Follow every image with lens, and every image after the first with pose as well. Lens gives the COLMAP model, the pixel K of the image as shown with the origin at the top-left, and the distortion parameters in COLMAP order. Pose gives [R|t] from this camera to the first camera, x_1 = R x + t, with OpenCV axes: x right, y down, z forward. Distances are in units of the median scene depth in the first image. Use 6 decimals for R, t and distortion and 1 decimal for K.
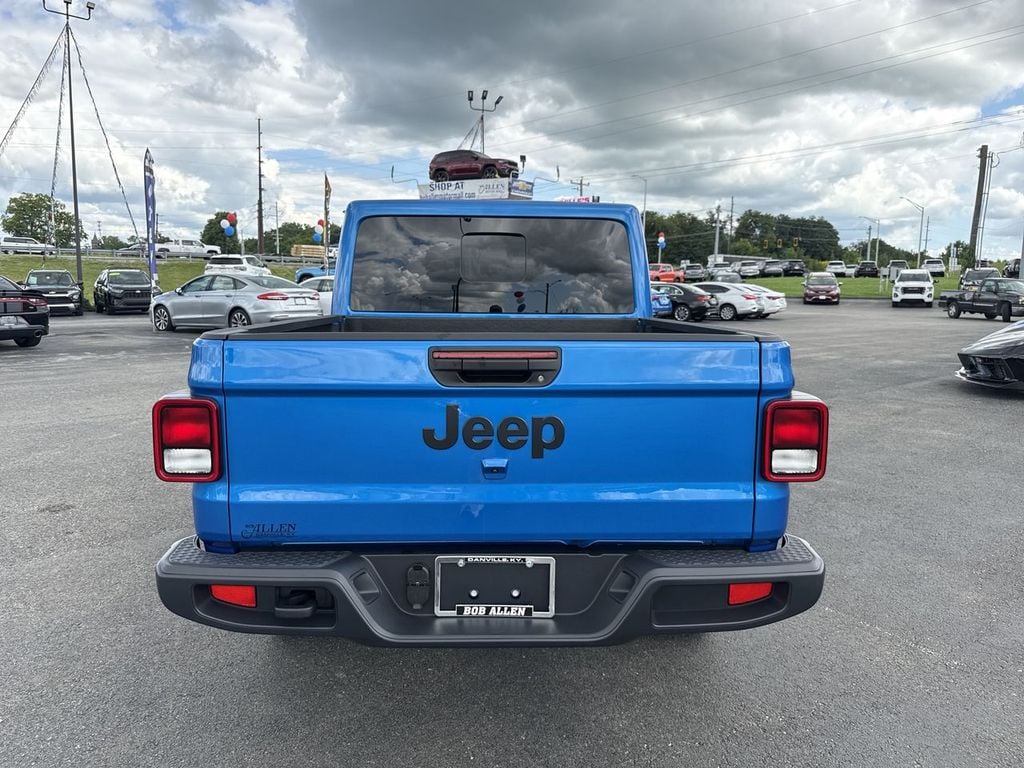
lens RADIAL K [[747.5, 0, 513.8], [0, 747.5, 383.1], [0, 0, 1]] dist [0.032232, -0.045583]
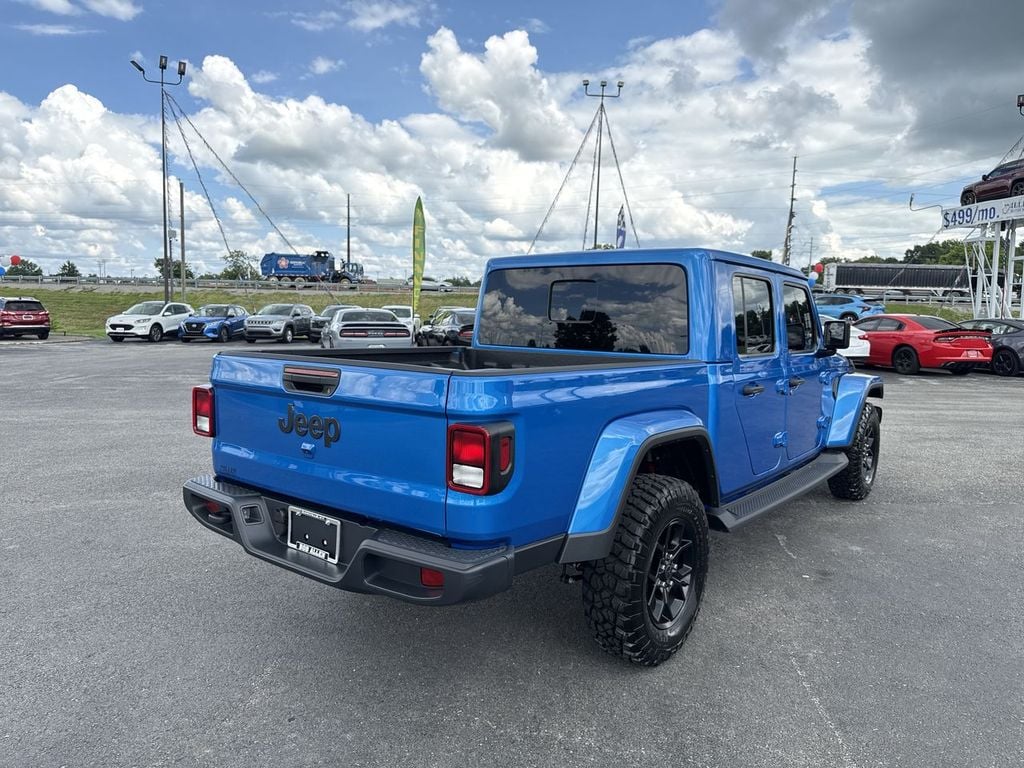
lens RADIAL K [[747.5, 0, 512.7], [0, 747.5, 387.8], [0, 0, 1]] dist [0.032232, -0.045583]
pose [[0.760840, 0.070217, -0.645129, 1.170684], [-0.097234, 0.995241, -0.006350, -0.035088], [0.641613, 0.067560, 0.764047, 0.128852]]
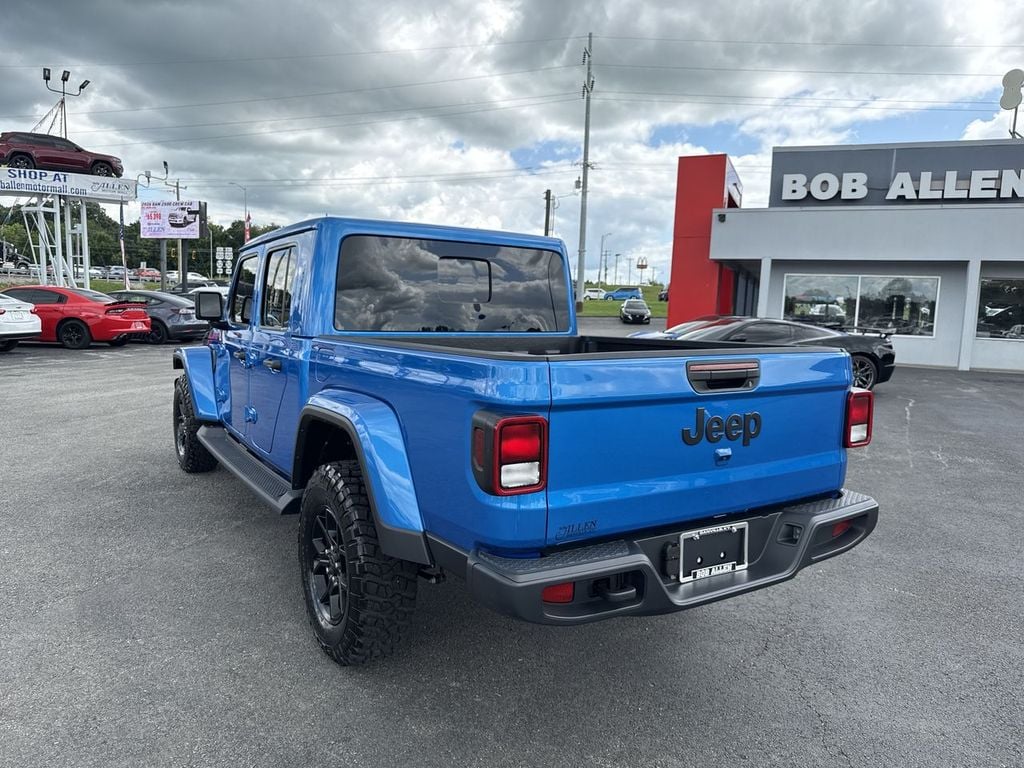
lens RADIAL K [[747.5, 0, 519.3], [0, 747.5, 389.8], [0, 0, 1]] dist [0.032232, -0.045583]
pose [[0.854544, -0.044234, 0.517492, -0.943489], [0.050323, 0.998730, 0.002269, -0.018721], [-0.516936, 0.024103, 0.855685, 0.085214]]
